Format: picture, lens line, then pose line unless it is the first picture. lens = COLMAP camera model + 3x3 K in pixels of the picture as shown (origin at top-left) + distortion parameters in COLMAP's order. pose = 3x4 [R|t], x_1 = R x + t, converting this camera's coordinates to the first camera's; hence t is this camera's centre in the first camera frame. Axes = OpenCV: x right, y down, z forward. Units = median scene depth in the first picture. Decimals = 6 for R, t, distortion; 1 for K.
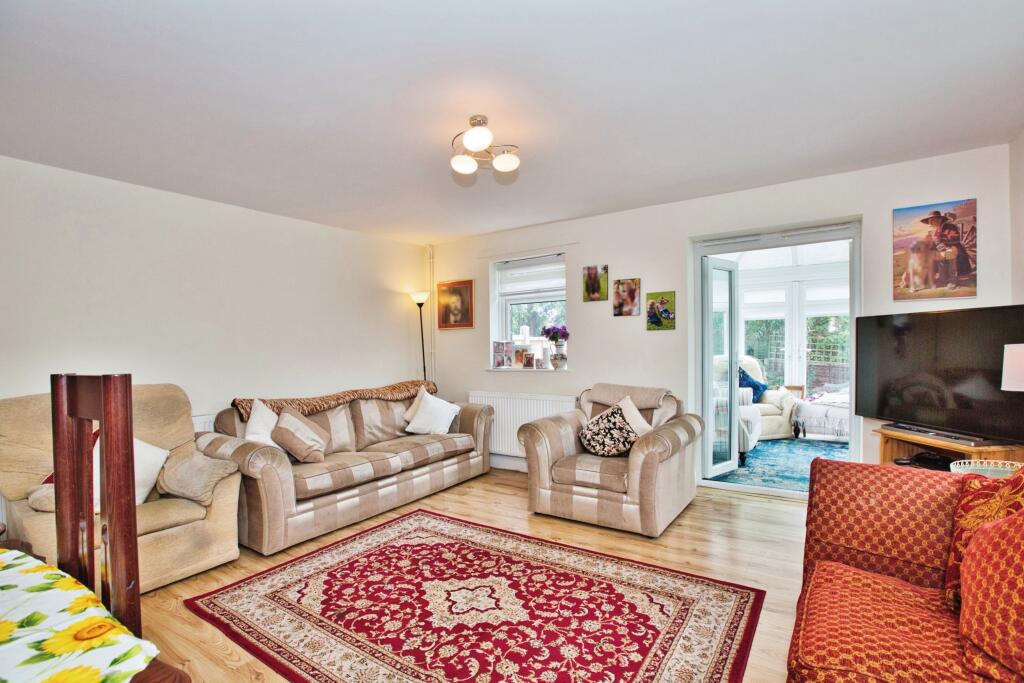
lens RADIAL K [[473.0, 0, 522.0], [0, 473.0, 347.1], [0, 0, 1]] dist [-0.041632, 0.009095]
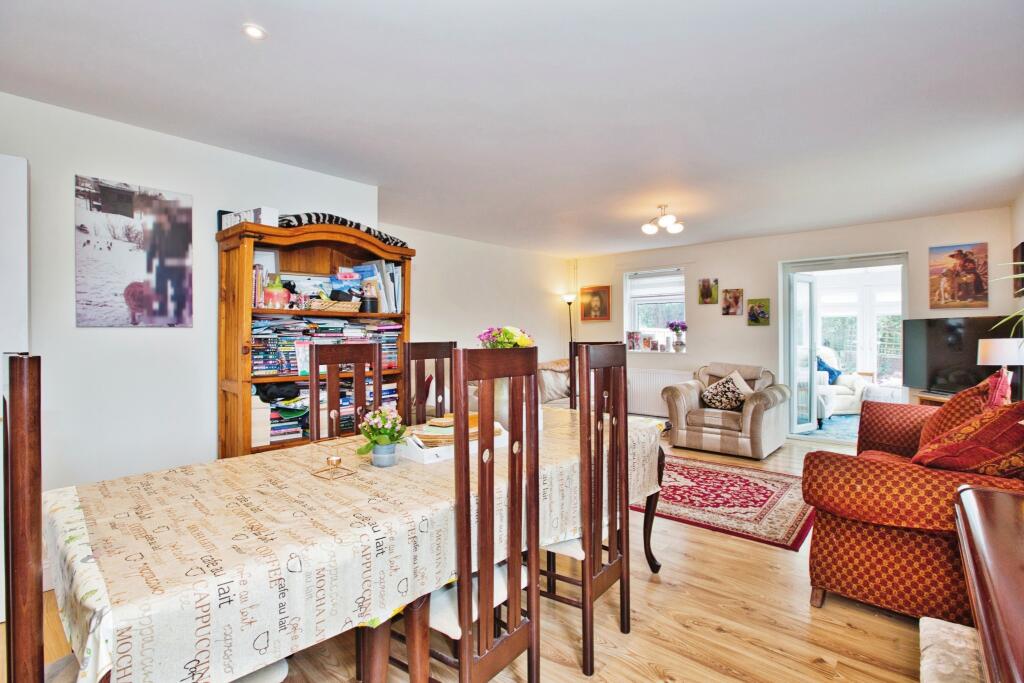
lens RADIAL K [[473.0, 0, 513.8], [0, 473.0, 315.8], [0, 0, 1]] dist [-0.041632, 0.009095]
pose [[0.990115, 0.015302, -0.139421, -0.288646], [-0.020939, 0.999018, -0.039052, 0.005727], [0.138687, 0.041585, 0.989463, -0.598814]]
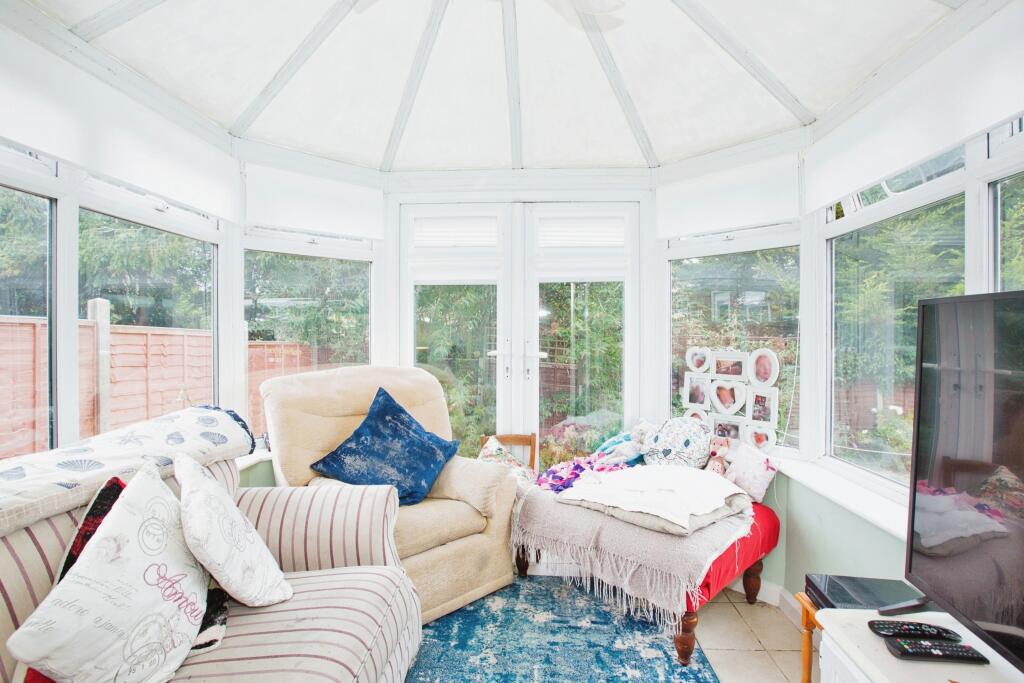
lens RADIAL K [[498.5, 0, 516.2], [0, 498.5, 336.9], [0, 0, 1]] dist [-0.003282, -0.000128]
pose [[0.856836, 0.006353, 0.515549, 0.645177], [-0.007994, 0.999968, 0.000964, -0.020734], [-0.515526, -0.004947, 0.856859, 1.130866]]
